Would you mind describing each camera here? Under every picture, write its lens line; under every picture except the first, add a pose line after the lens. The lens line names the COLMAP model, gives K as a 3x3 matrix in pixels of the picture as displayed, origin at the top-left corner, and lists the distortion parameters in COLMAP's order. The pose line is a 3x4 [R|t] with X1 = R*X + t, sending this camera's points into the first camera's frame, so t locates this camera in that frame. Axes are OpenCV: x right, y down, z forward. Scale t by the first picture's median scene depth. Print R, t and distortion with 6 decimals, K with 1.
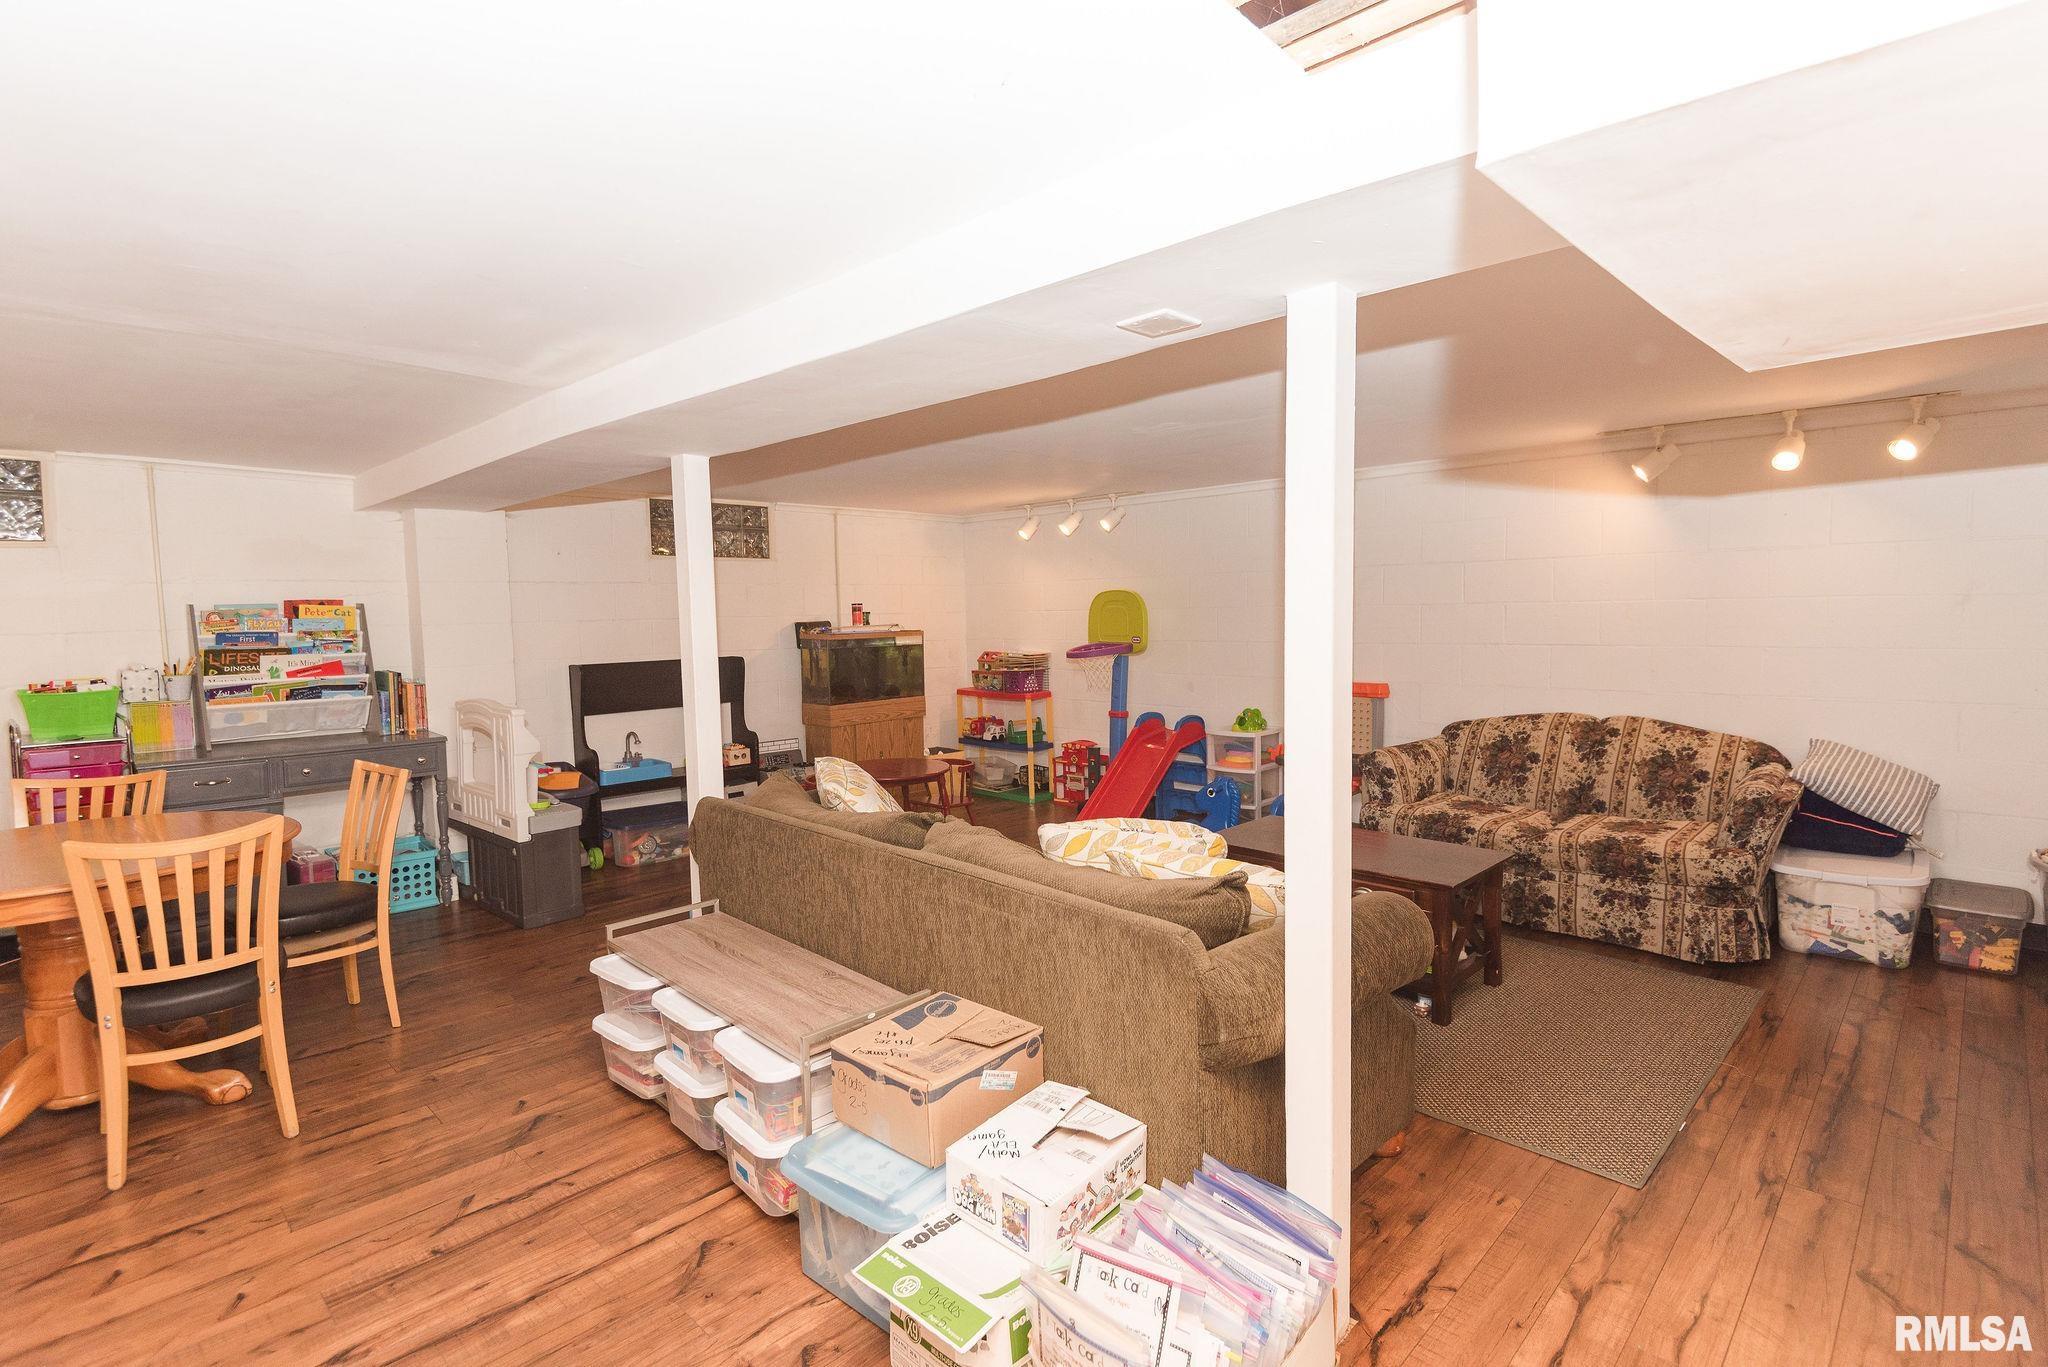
lens RADIAL K [[991.9, 0, 1028.4], [0, 991.9, 680.1], [0, 0, 1]] dist [0.033675, -0.030326]
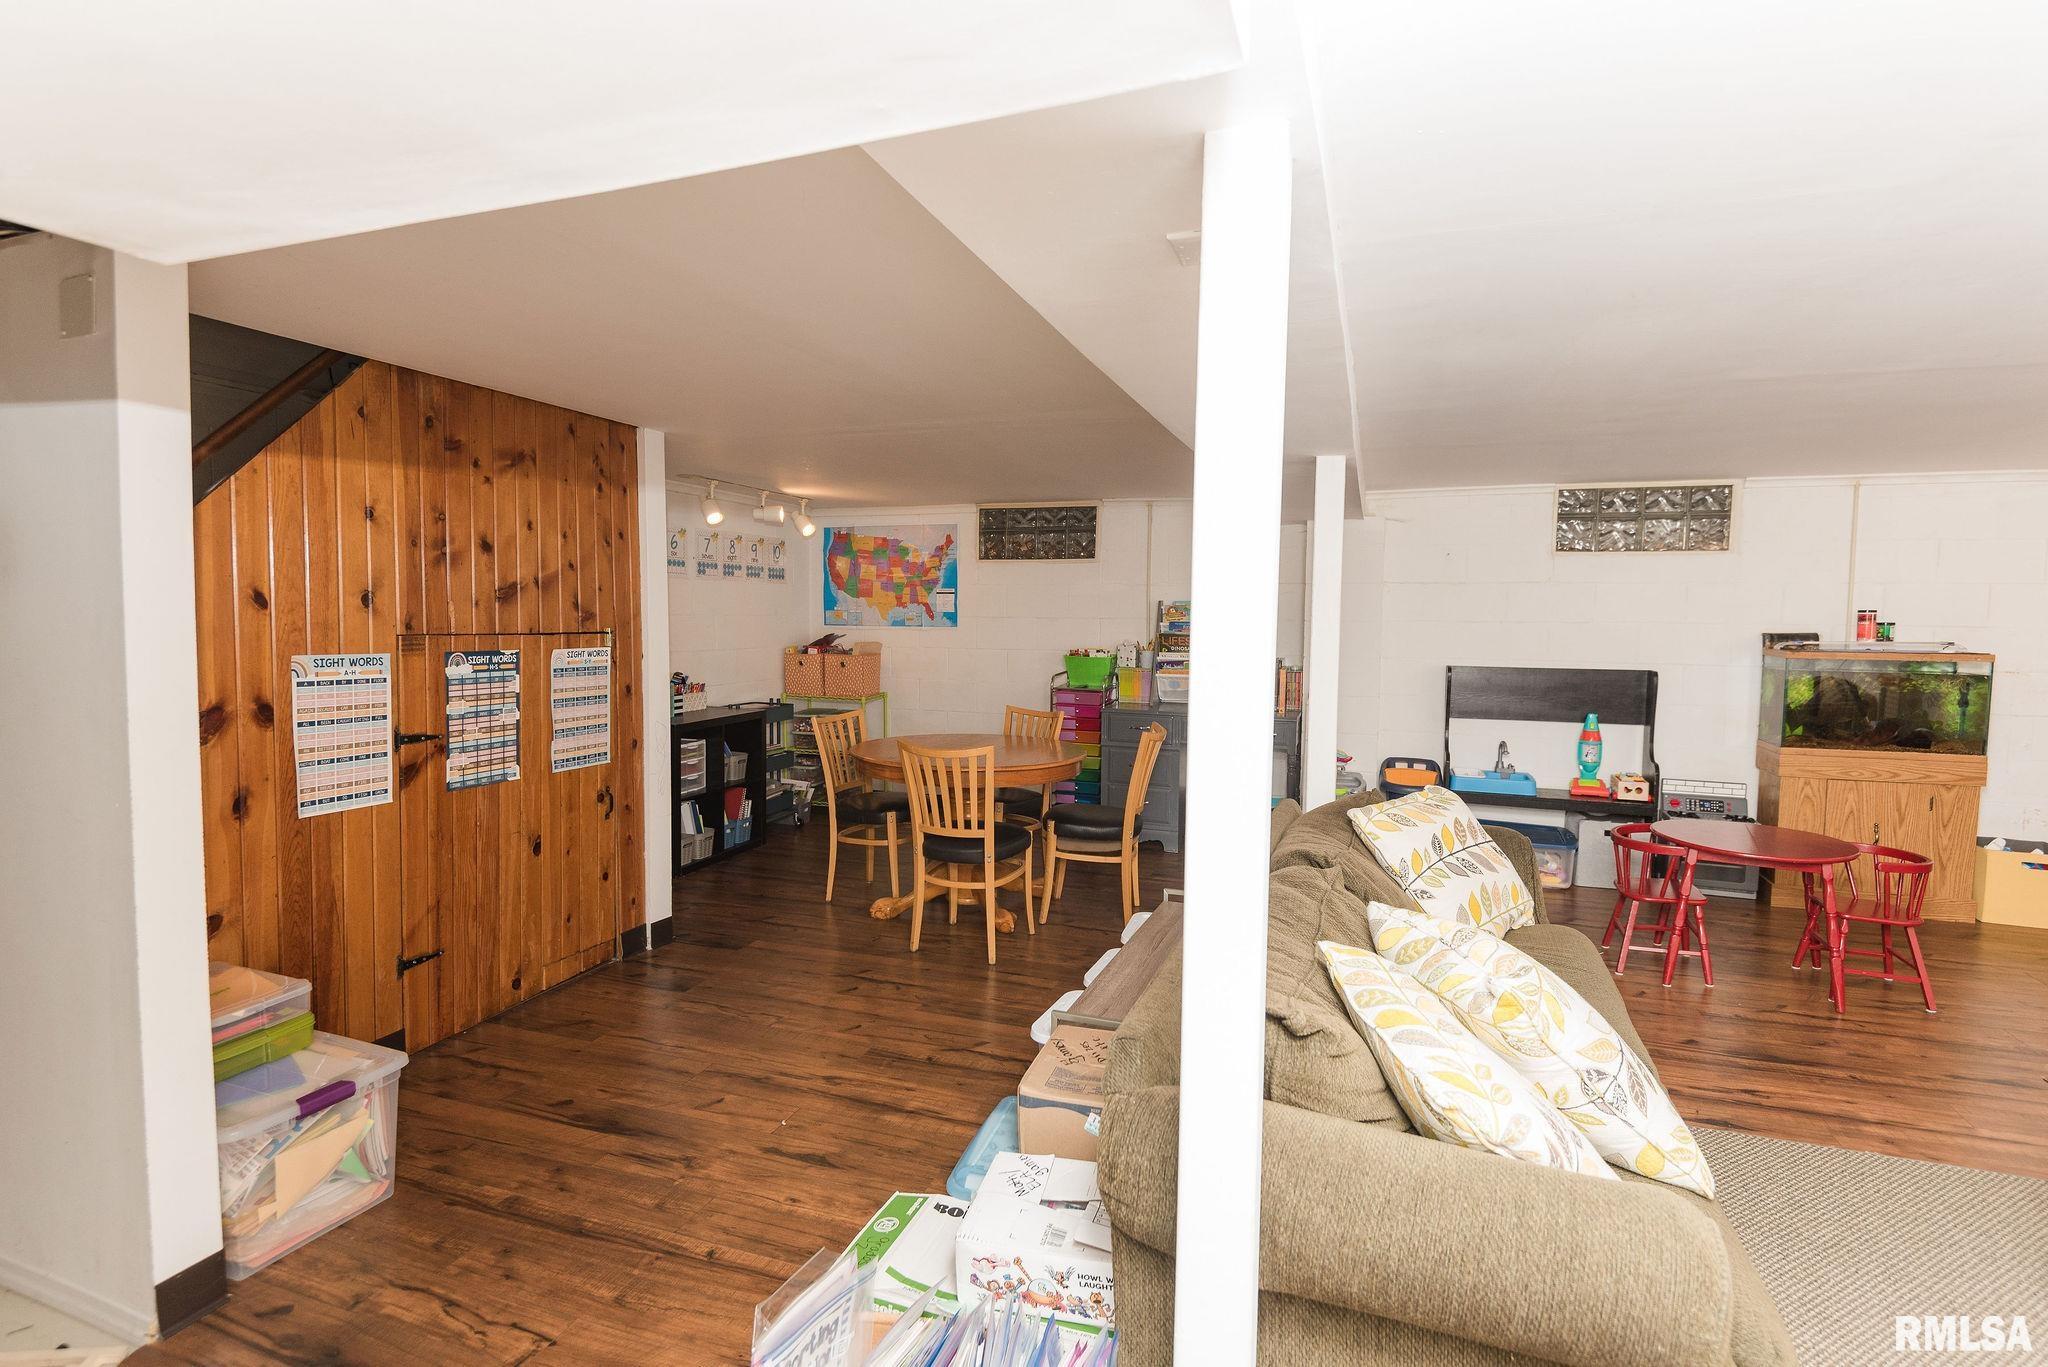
lens RADIAL K [[991.9, 0, 1028.4], [0, 991.9, 680.1], [0, 0, 1]] dist [0.033675, -0.030326]
pose [[0.413588, 0.086142, -0.906380, 0.430041], [-0.083592, 0.994902, 0.056412, -0.033867], [0.906619, 0.052435, 0.418681, 0.310566]]
